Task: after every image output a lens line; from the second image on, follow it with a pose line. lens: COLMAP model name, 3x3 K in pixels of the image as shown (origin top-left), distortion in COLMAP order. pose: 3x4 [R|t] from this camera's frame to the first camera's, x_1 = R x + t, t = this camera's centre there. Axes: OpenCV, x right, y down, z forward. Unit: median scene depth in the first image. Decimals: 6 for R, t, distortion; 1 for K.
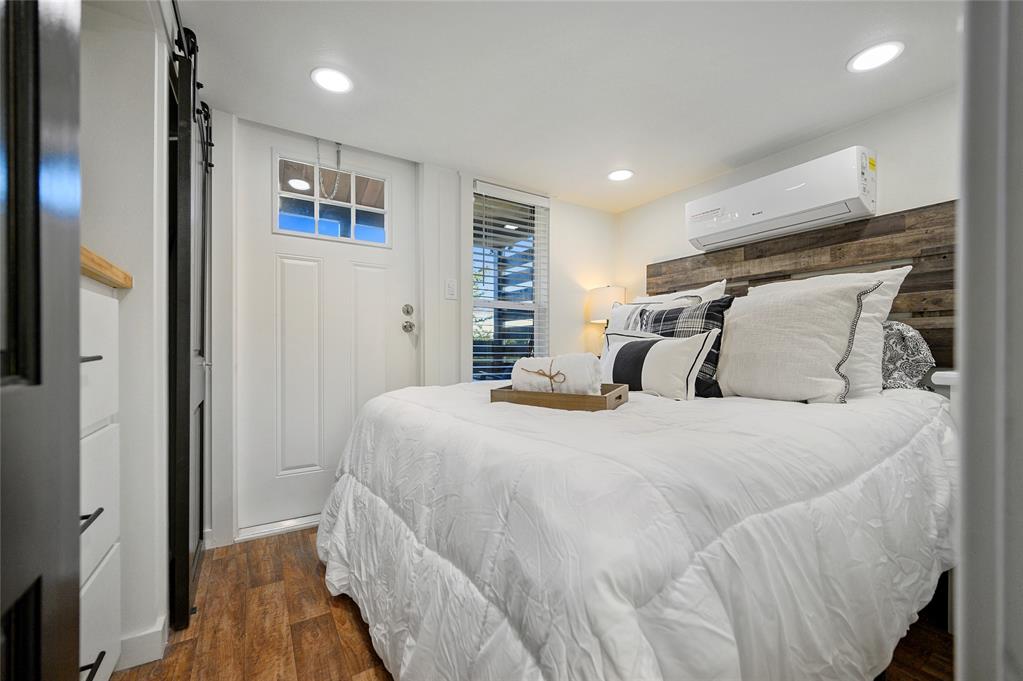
lens RADIAL K [[414.9, 0, 511.5], [0, 414.9, 340.5], [0, 0, 1]] dist [-0.000296, -0.000061]
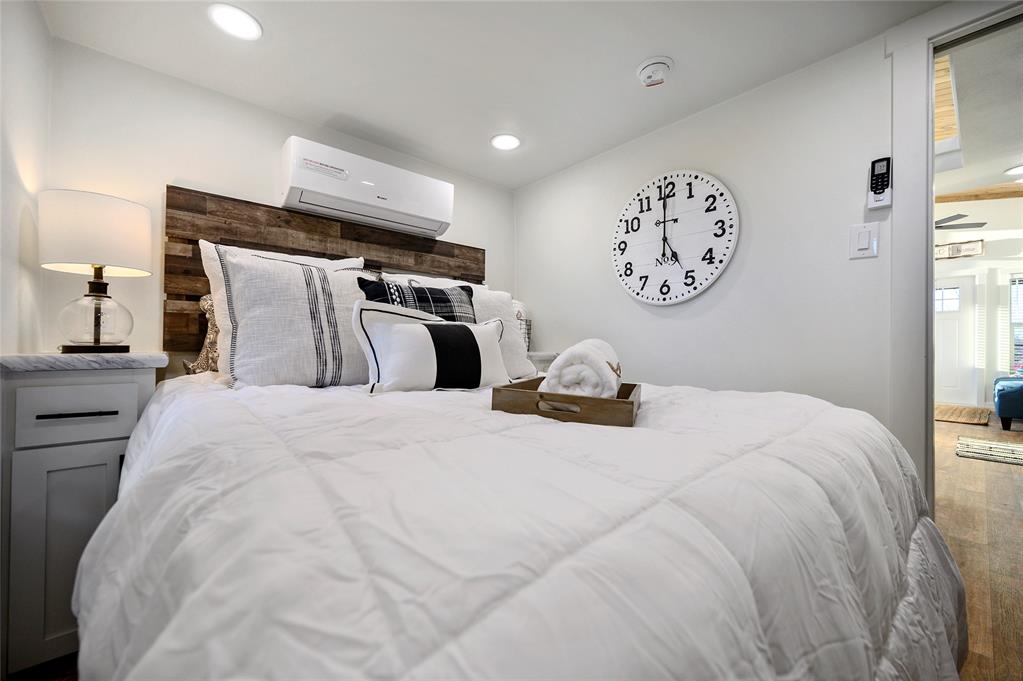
lens RADIAL K [[414.9, 0, 511.5], [0, 414.9, 340.5], [0, 0, 1]] dist [-0.000296, -0.000061]
pose [[-0.159363, -0.016701, 0.987079, -0.400996], [-0.053140, 0.998552, 0.008316, 0.003410], [-0.985789, -0.051128, -0.160020, 0.776494]]
